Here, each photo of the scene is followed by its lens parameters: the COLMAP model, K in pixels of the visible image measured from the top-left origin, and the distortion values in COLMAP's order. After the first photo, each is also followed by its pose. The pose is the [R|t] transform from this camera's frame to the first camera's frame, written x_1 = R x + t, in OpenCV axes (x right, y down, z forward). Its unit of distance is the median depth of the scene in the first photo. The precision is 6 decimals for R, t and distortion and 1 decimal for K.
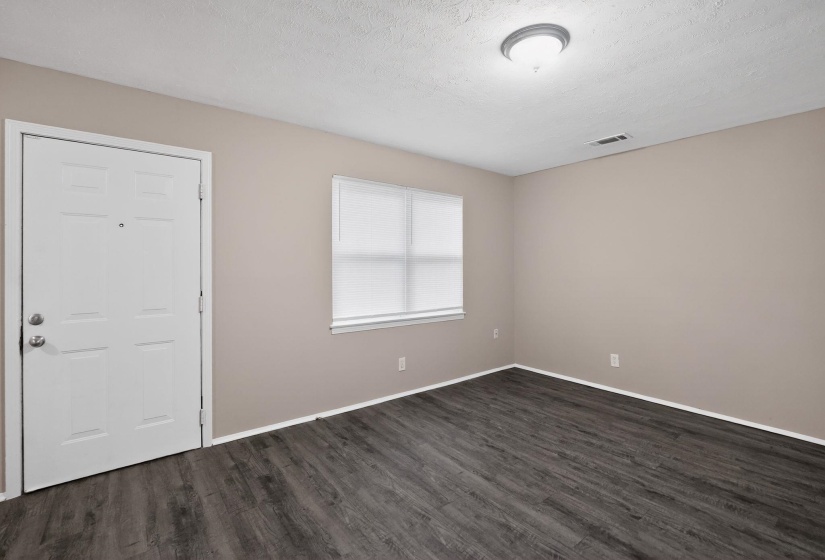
lens RADIAL K [[377.9, 0, 413.2], [0, 377.9, 265.2], [0, 0, 1]] dist [-0.014840, 0.000923]
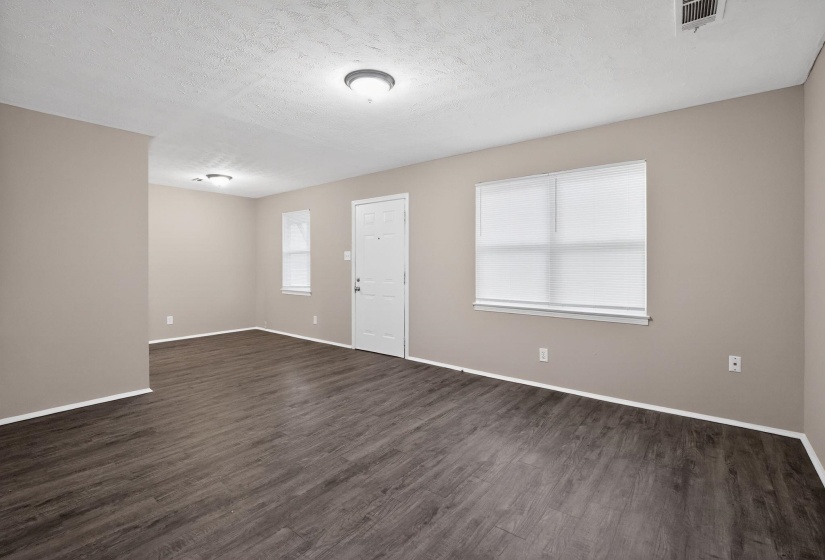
lens RADIAL K [[377.9, 0, 406.3], [0, 377.9, 262.9], [0, 0, 1]] dist [-0.014840, 0.000923]
pose [[0.217678, -0.004692, -0.976009, 1.167411], [0.001942, 0.999989, -0.004374, 0.036172], [0.976019, -0.000944, 0.217685, 0.598173]]
